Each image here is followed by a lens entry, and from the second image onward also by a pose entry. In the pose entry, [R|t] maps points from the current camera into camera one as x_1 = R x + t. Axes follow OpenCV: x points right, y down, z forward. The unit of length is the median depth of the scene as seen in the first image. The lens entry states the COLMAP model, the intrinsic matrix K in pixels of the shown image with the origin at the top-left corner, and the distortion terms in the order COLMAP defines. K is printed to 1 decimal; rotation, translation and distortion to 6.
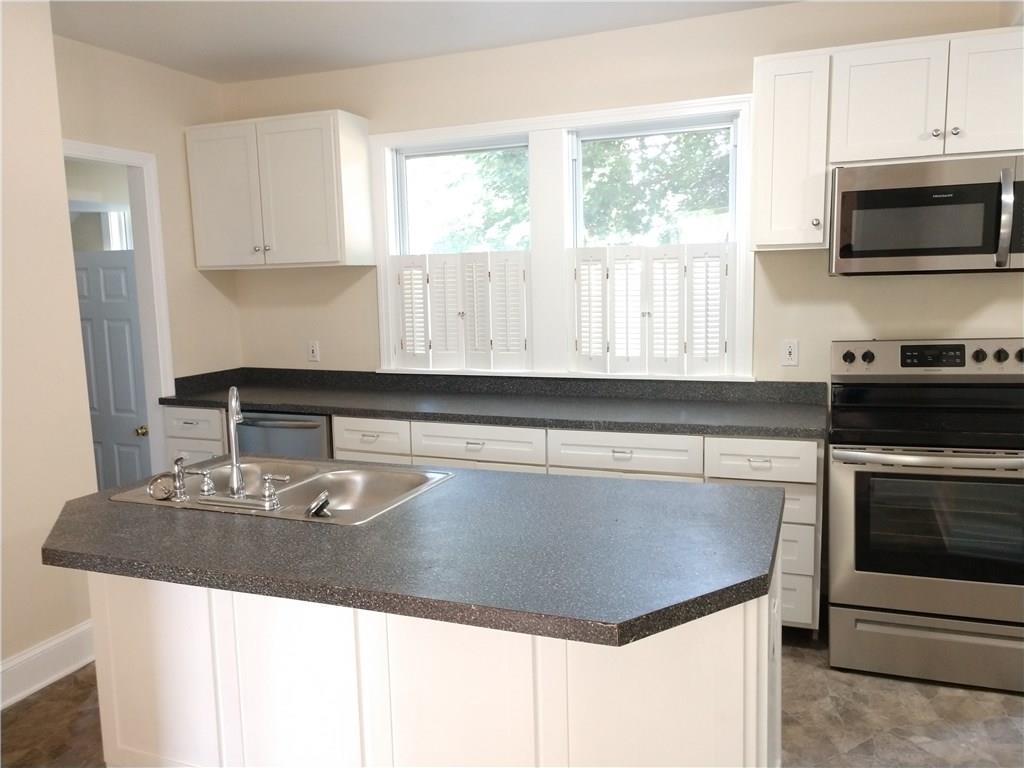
lens RADIAL K [[796.4, 0, 508.4], [0, 796.4, 381.3], [0, 0, 1]] dist [0.006344, 0.008587]
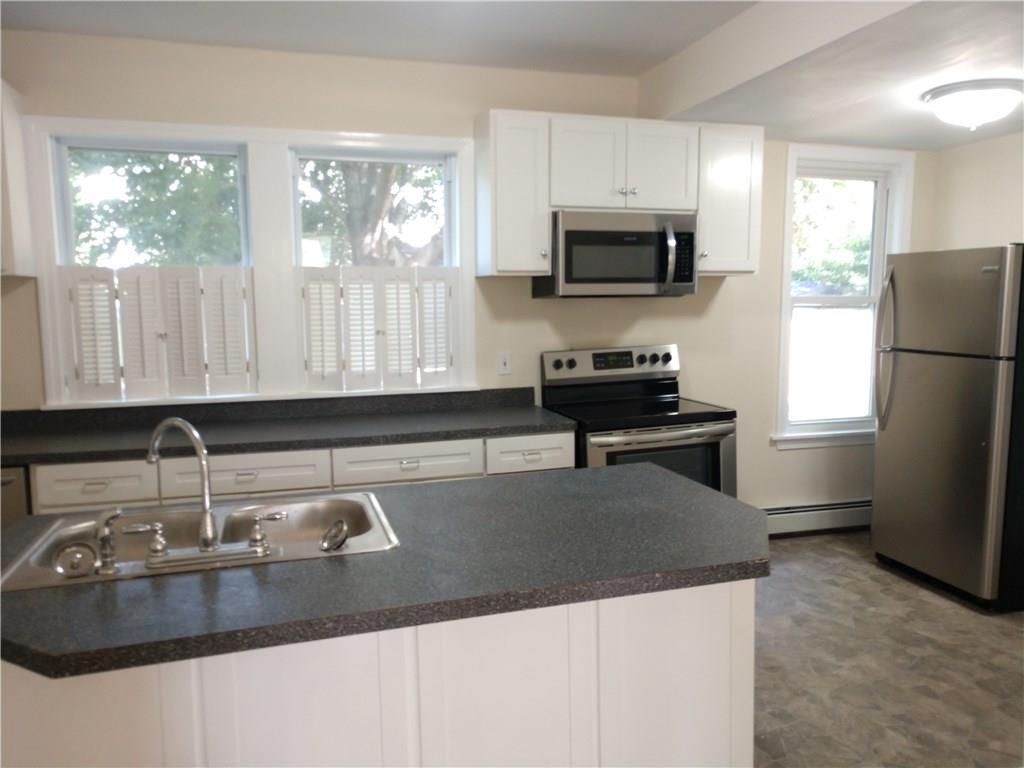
lens RADIAL K [[796.4, 0, 508.4], [0, 796.4, 381.3], [0, 0, 1]] dist [0.006344, 0.008587]
pose [[0.774425, -0.050723, 0.630629, -0.380393], [0.070424, 0.997498, -0.006250, -0.001768], [-0.628734, 0.049251, 0.776059, 0.093431]]
